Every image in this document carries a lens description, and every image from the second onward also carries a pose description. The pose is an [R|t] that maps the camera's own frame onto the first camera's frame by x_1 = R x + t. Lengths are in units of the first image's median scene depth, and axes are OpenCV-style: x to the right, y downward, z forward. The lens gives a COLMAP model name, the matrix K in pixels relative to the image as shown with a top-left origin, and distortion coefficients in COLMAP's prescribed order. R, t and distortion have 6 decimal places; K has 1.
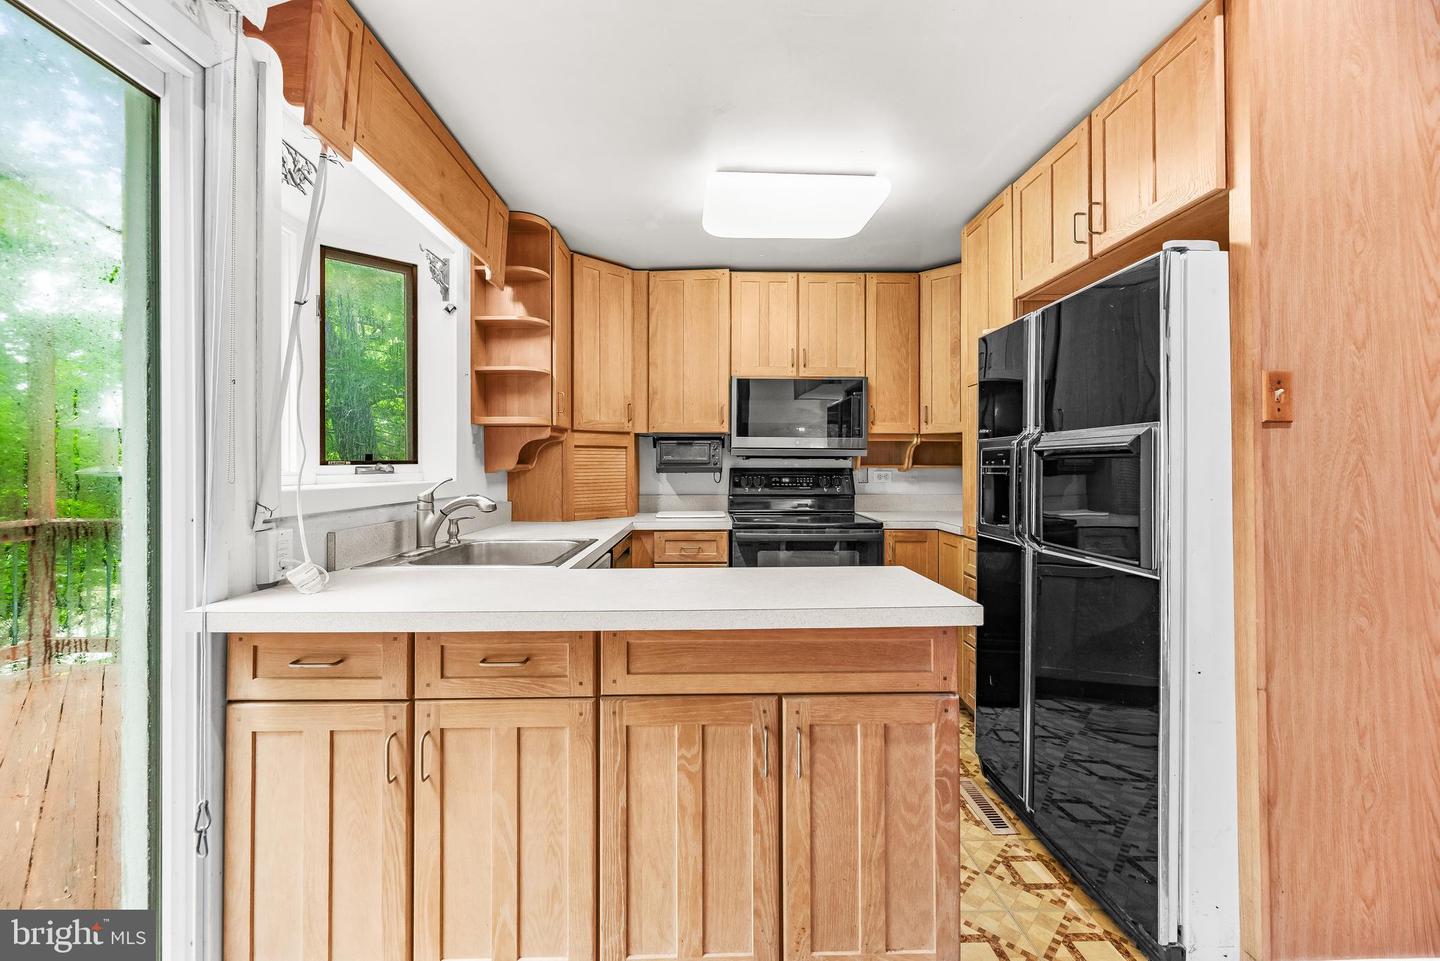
lens RADIAL K [[590.1, 0, 719.1], [0, 590.1, 470.5], [0, 0, 1]] dist [-0.000553, 0.000006]
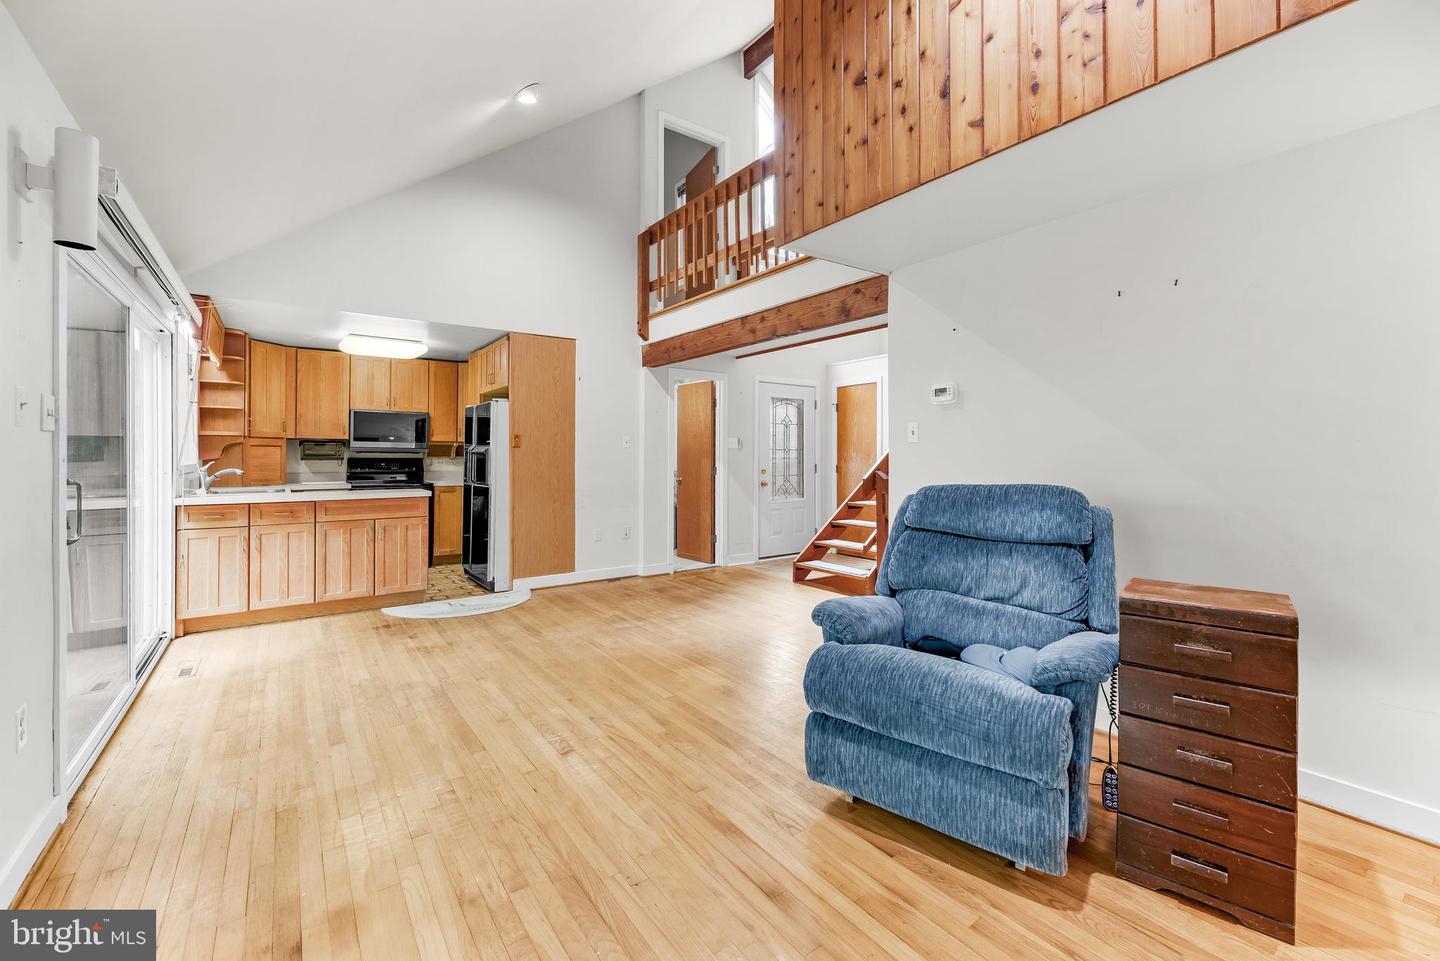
lens RADIAL K [[590.1, 0, 711.3], [0, 590.1, 457.3], [0, 0, 1]] dist [-0.000553, 0.000006]
pose [[0.824961, 0.003178, 0.565180, -0.098039], [0.000578, 0.999979, -0.006466, 0.007316], [-0.565189, 0.005661, 0.824942, -1.283392]]
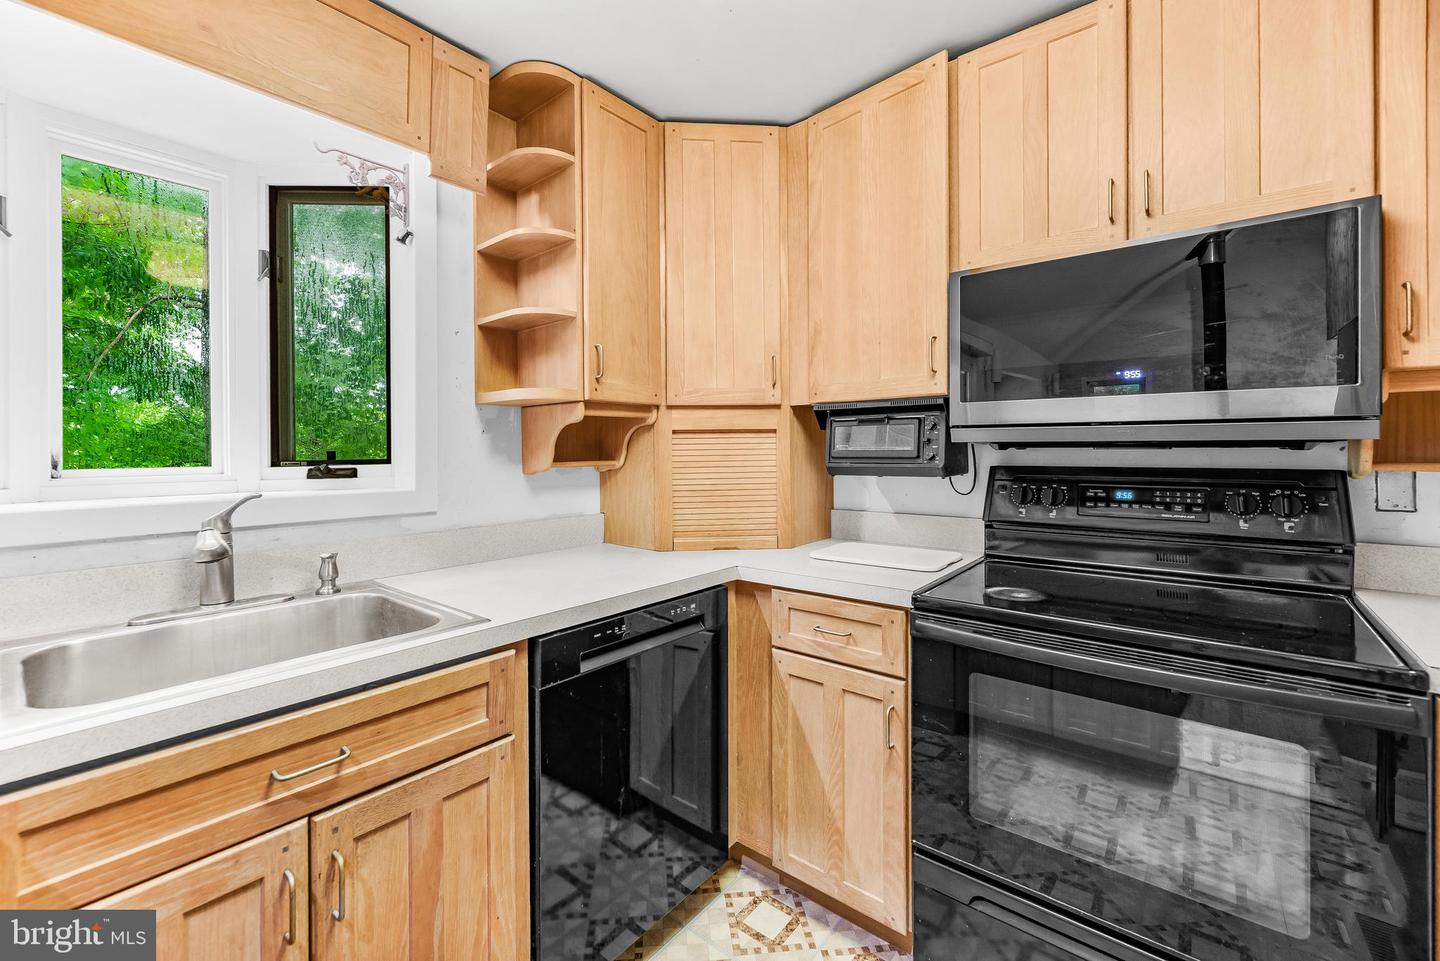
lens RADIAL K [[590.1, 0, 730.1], [0, 590.1, 453.0], [0, 0, 1]] dist [-0.000553, 0.000006]
pose [[0.761531, -0.002589, -0.648123, 0.200497], [0.000116, 0.999993, -0.003859, -0.015898], [0.648128, 0.002863, 0.761526, 0.553112]]
